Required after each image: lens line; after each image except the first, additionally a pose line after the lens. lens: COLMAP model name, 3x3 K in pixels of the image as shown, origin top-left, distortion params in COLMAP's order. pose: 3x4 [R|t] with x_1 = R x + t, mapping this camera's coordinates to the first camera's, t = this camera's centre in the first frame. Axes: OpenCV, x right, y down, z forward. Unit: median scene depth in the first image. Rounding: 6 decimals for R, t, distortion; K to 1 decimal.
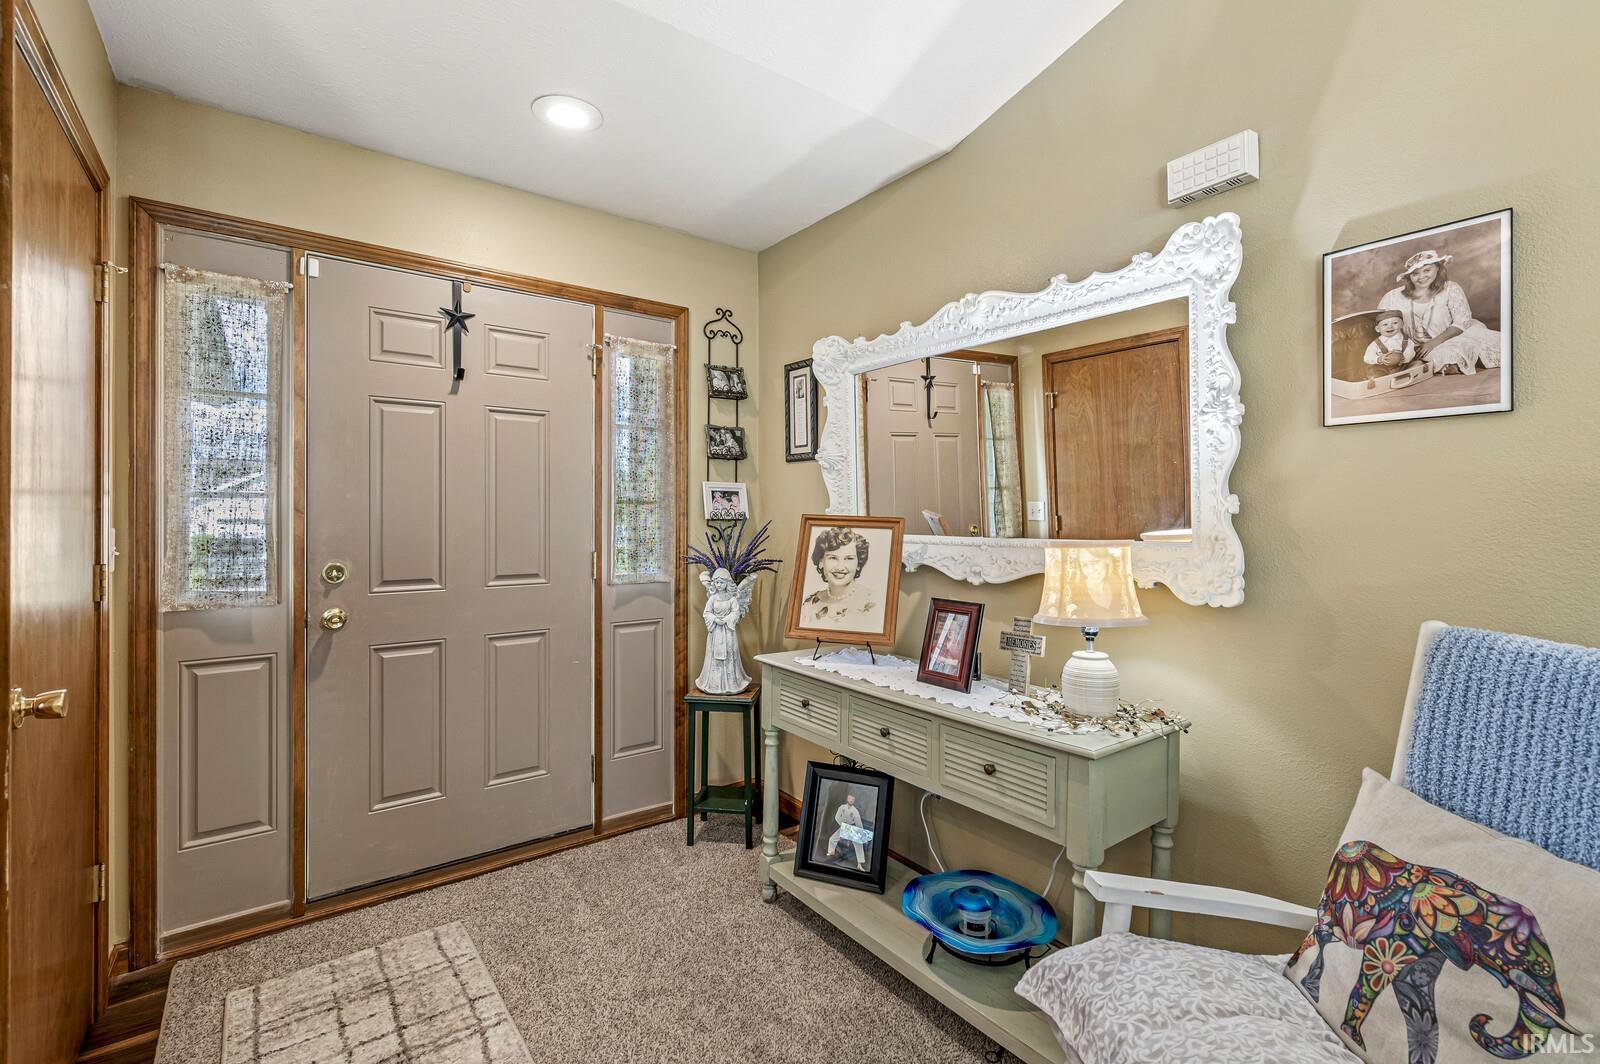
lens RADIAL K [[696.8, 0, 805.2], [0, 696.8, 527.1], [0, 0, 1]] dist [-0.003753, -0.000004]
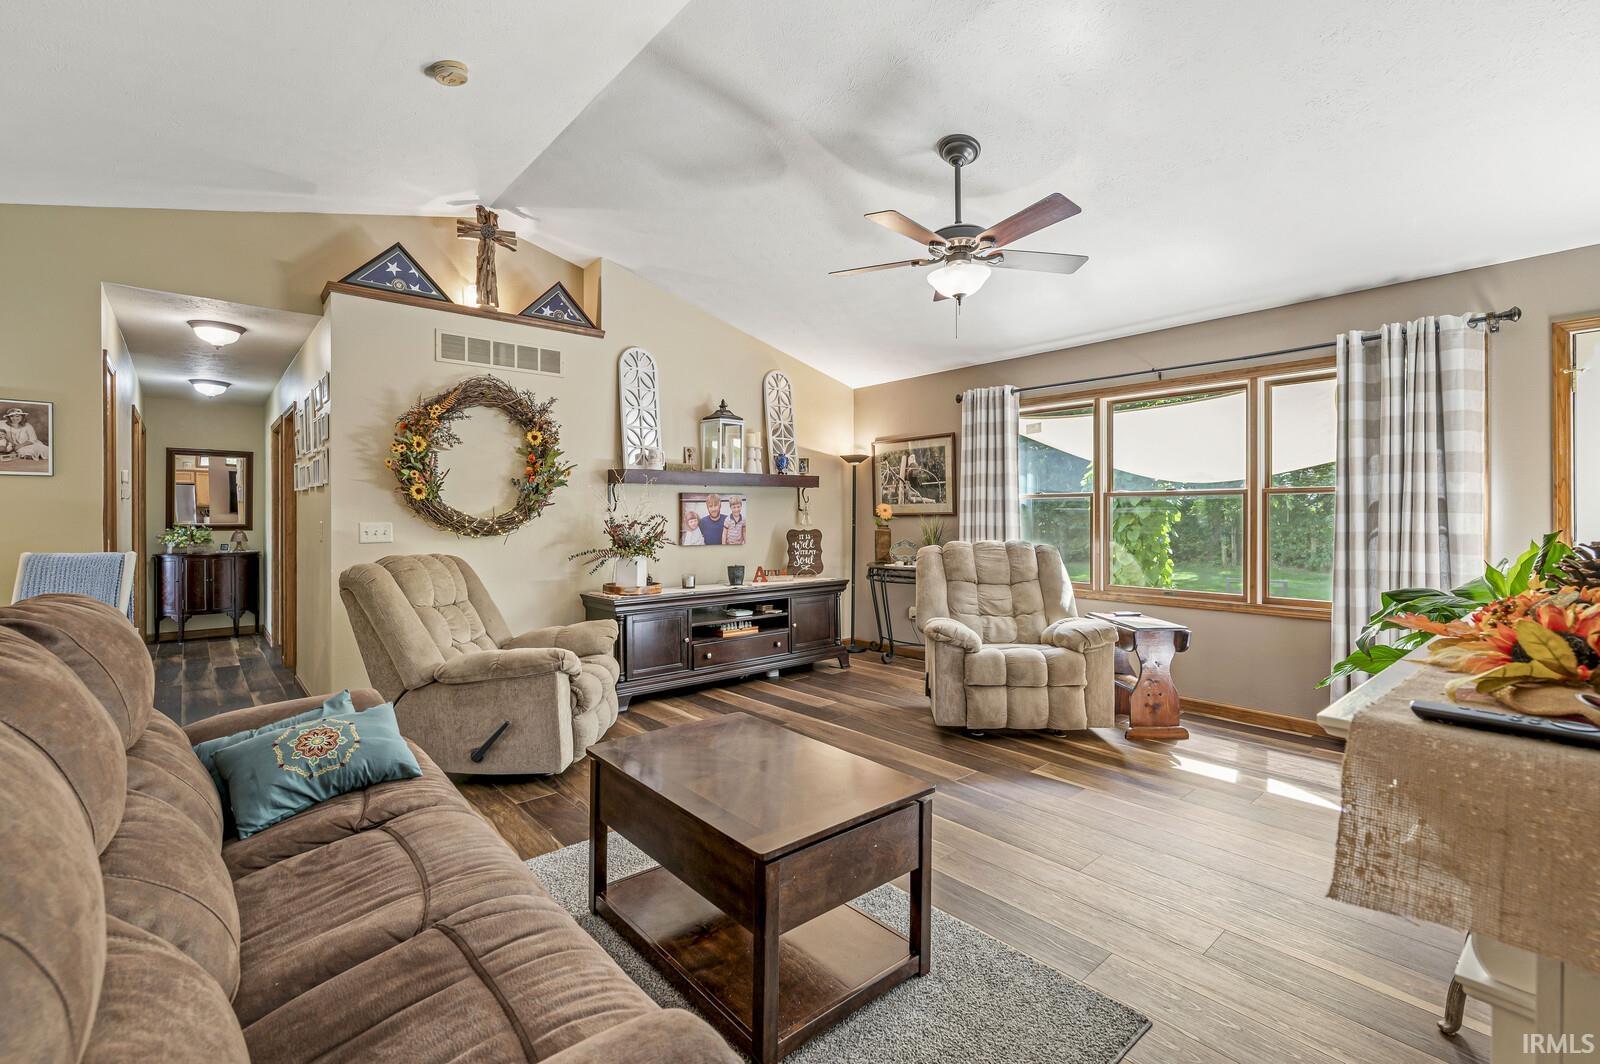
lens RADIAL K [[696.8, 0, 801.0], [0, 696.8, 515.8], [0, 0, 1]] dist [-0.003753, -0.000004]
pose [[-0.074543, -0.001625, 0.997216, -1.053577], [0.011135, 0.999935, 0.002462, 0.008195], [-0.997156, 0.011288, -0.074520, -0.947624]]
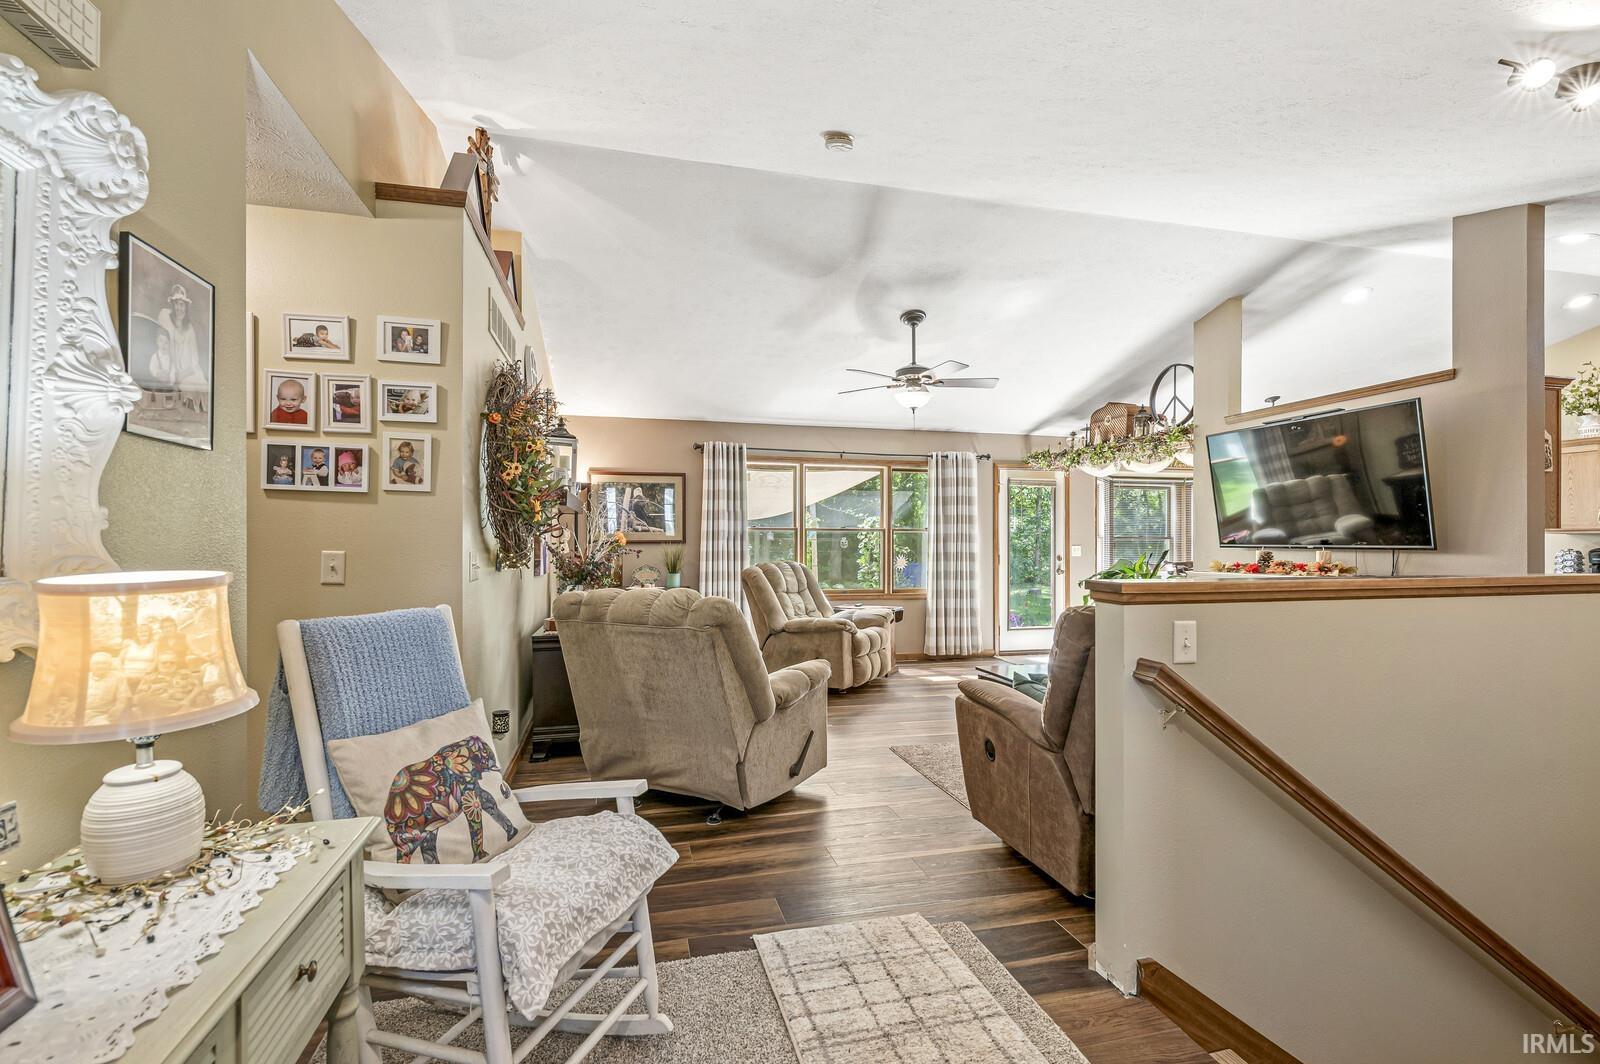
lens RADIAL K [[696.8, 0, 793.7], [0, 696.8, 527.8], [0, 0, 1]] dist [-0.003753, -0.000004]
pose [[-0.917042, 0.004012, 0.398770, -0.215081], [-0.000907, 0.999926, -0.012147, -0.008486], [-0.398789, -0.011501, -0.916971, 0.882654]]
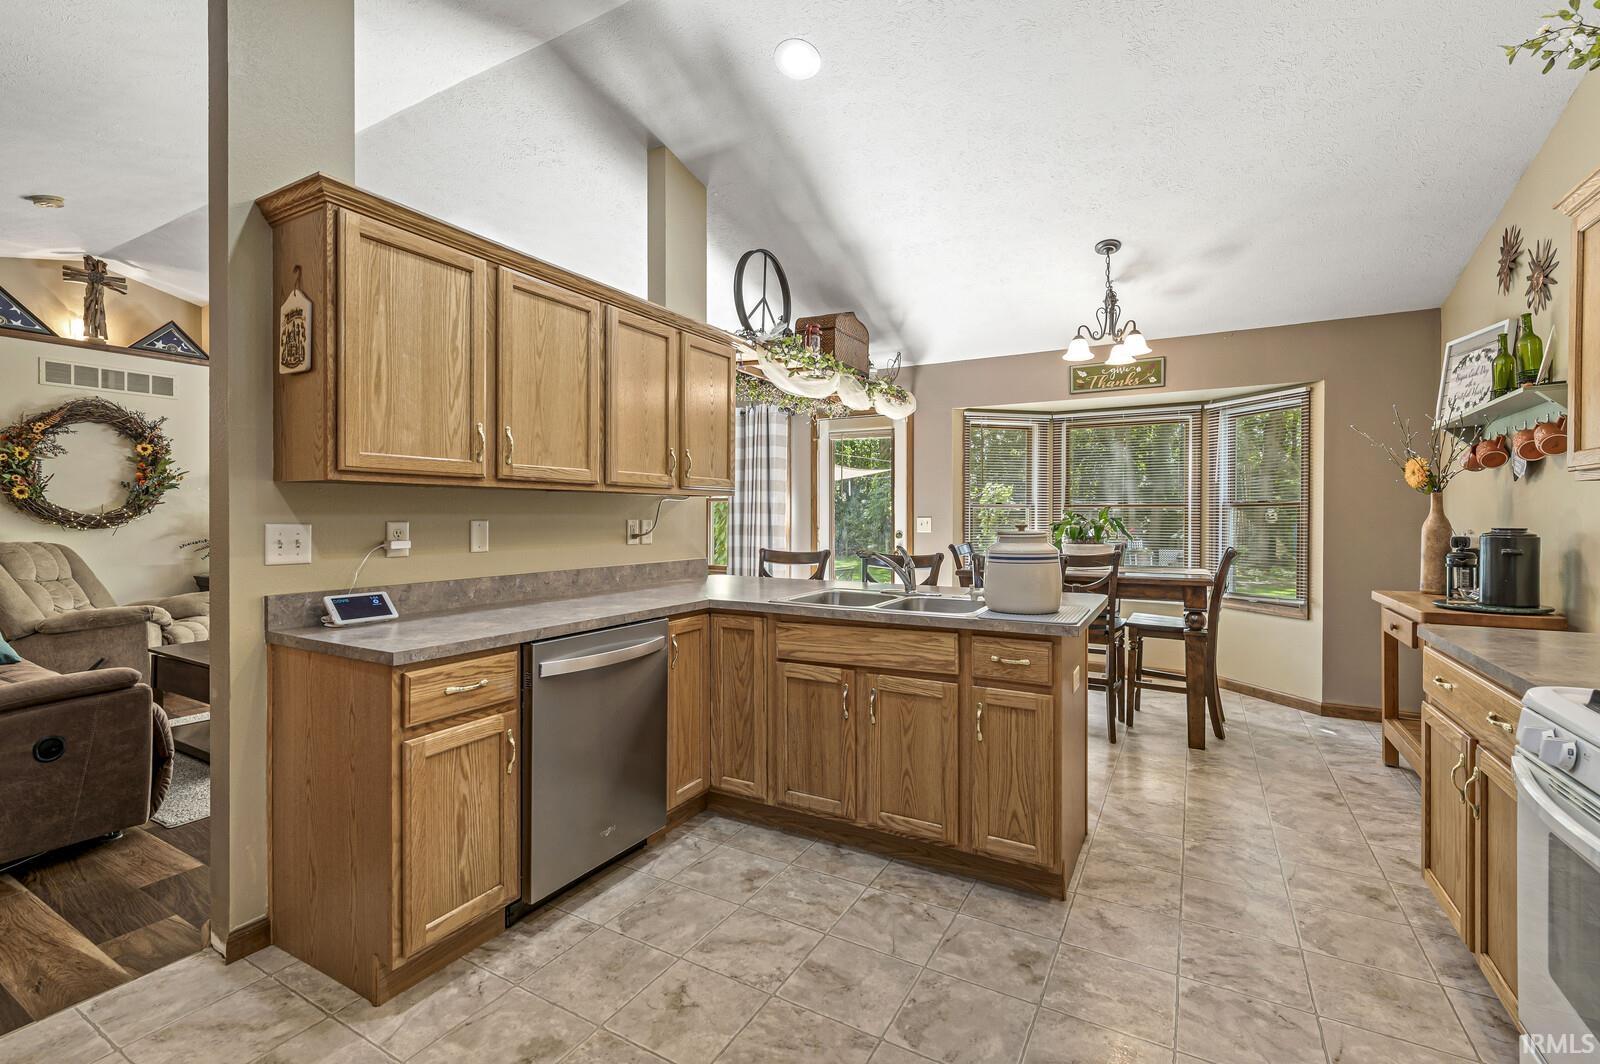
lens RADIAL K [[696.8, 0, 808.4], [0, 696.8, 520.1], [0, 0, 1]] dist [-0.003753, -0.000004]
pose [[-0.405397, -0.009912, 0.914087, -2.198087], [0.004763, 0.999905, 0.012955, 0.011565], [-0.914128, 0.009605, -0.405312, -1.482295]]
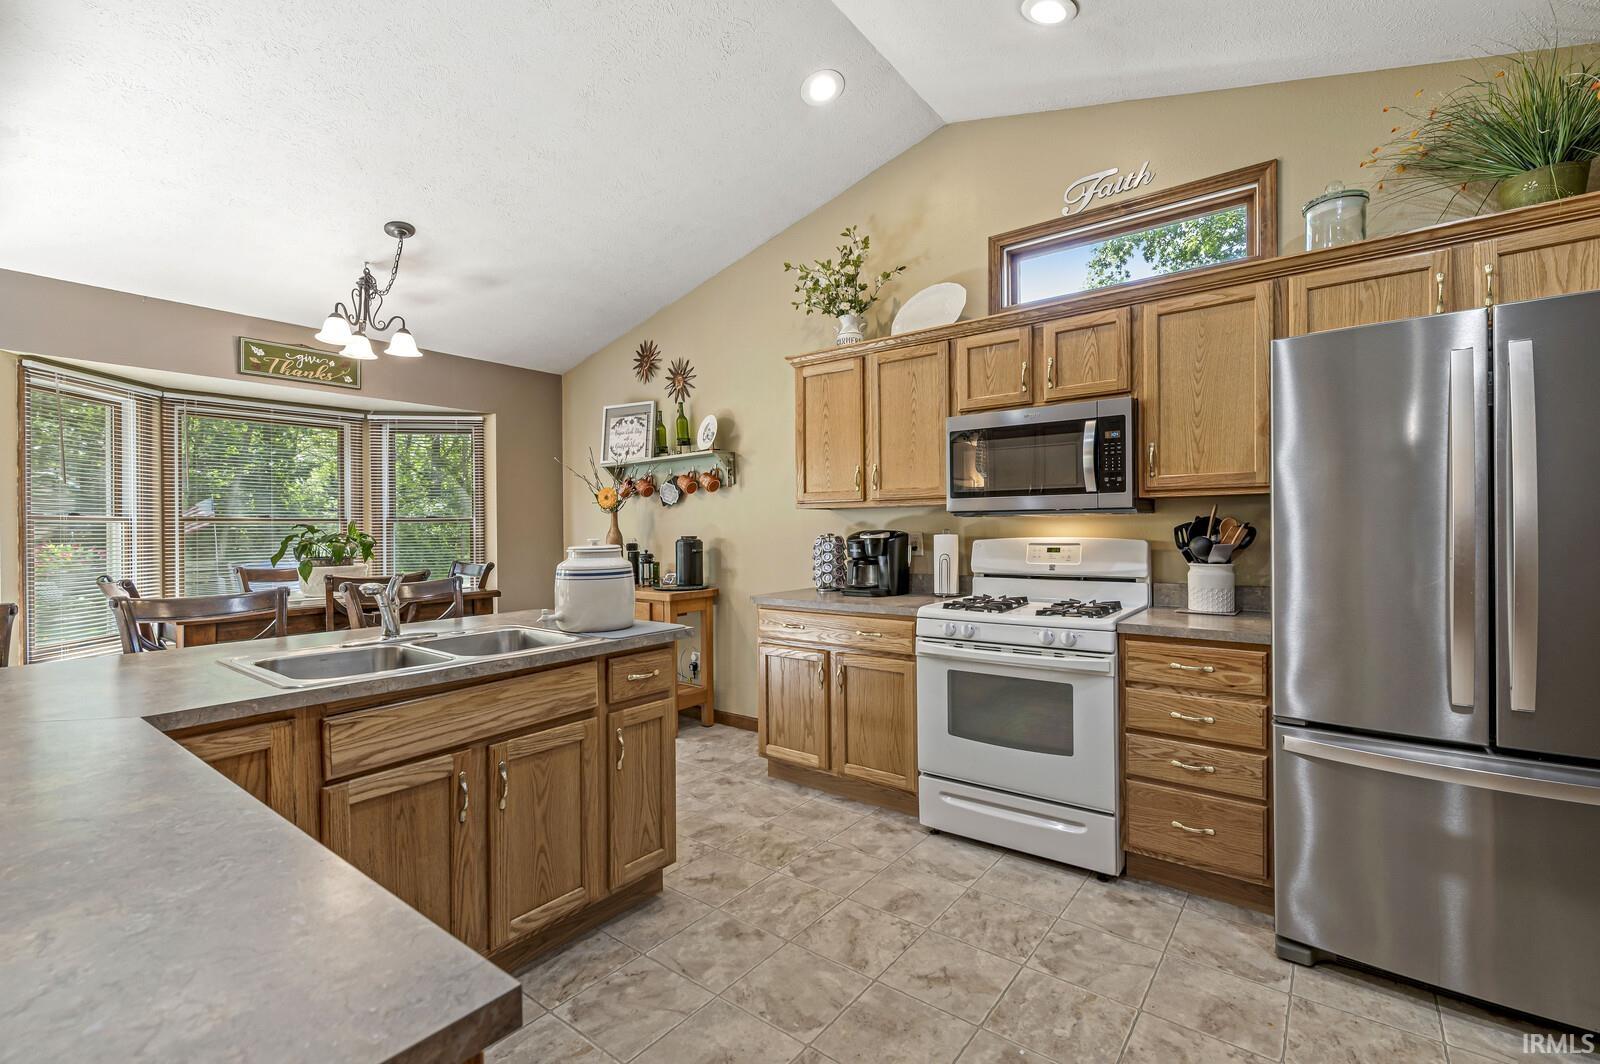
lens RADIAL K [[696.8, 0, 807.5], [0, 696.8, 529.5], [0, 0, 1]] dist [-0.003753, -0.000004]
pose [[-0.961285, 0.005364, -0.275502, -1.372955], [0.003064, 0.999957, 0.008779, 0.012362], [0.275537, 0.007595, -0.961260, -1.140851]]
